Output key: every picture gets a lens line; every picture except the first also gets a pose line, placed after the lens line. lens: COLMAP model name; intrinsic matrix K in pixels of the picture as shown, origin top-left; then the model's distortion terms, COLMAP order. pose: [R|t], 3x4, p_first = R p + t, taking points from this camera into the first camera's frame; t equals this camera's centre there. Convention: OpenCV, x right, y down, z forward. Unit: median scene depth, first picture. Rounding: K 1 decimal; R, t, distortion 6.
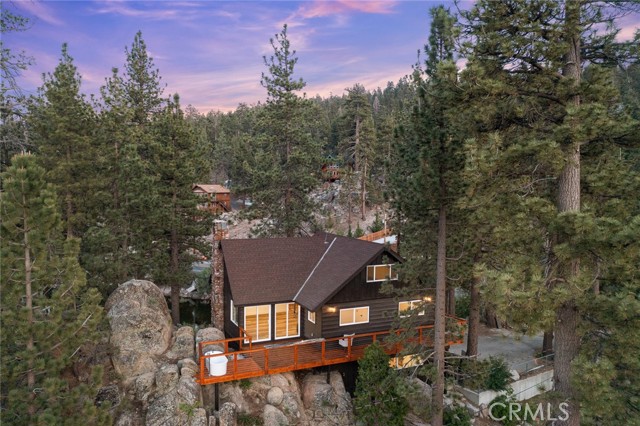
lens RADIAL K [[502.0, 0, 320.0], [0, 502.0, 213.0], [0, 0, 1]] dist [-0.026014, 0.005381]
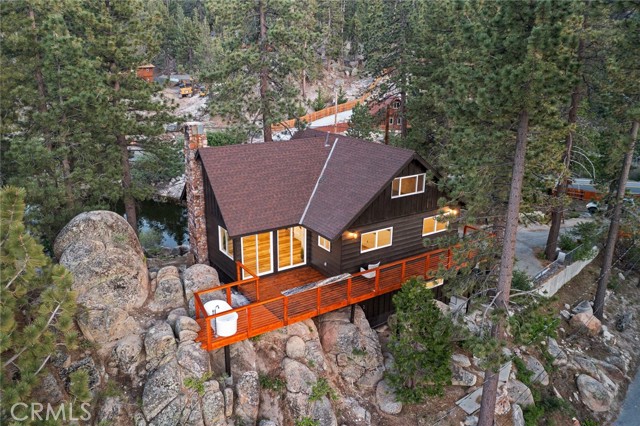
lens RADIAL K [[502.0, 0, 320.0], [0, 502.0, 213.0], [0, 0, 1]] dist [-0.026014, 0.005381]
pose [[0.988497, -0.046149, 0.144030, -0.148217], [0.008991, 0.968557, 0.248631, -0.044779], [-0.150975, -0.244476, 0.957830, 0.253324]]
